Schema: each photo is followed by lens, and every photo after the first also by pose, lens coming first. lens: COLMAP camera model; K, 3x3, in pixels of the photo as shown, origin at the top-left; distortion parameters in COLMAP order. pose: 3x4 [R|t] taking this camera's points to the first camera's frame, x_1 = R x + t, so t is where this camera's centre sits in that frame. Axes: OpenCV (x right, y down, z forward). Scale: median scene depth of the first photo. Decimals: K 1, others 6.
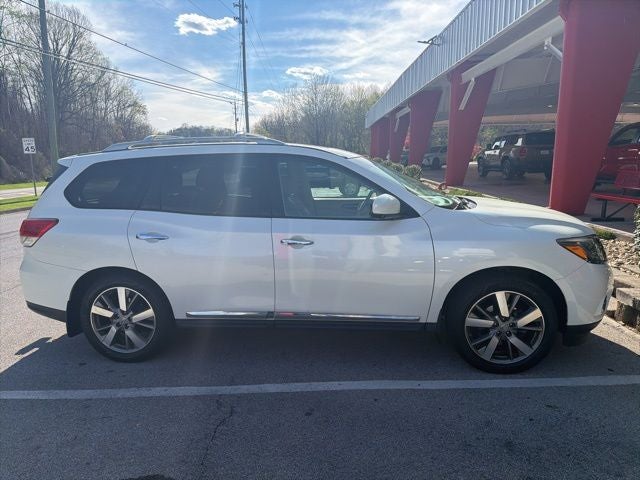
lens RADIAL K [[454.0, 0, 323.0], [0, 454.0, 238.9], [0, 0, 1]] dist [0.052625, -0.087830]
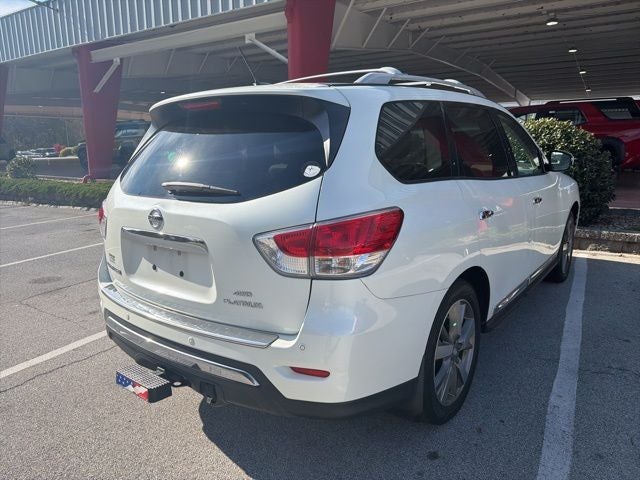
lens RADIAL K [[451.2, 0, 319.1], [0, 451.2, 243.5], [0, 0, 1]] dist [0.027641, -0.039245]
pose [[0.525084, -0.171696, 0.833551, -1.048813], [0.160577, 0.981833, 0.101086, -0.069536], [-0.835764, 0.080771, 0.543115, 0.800349]]
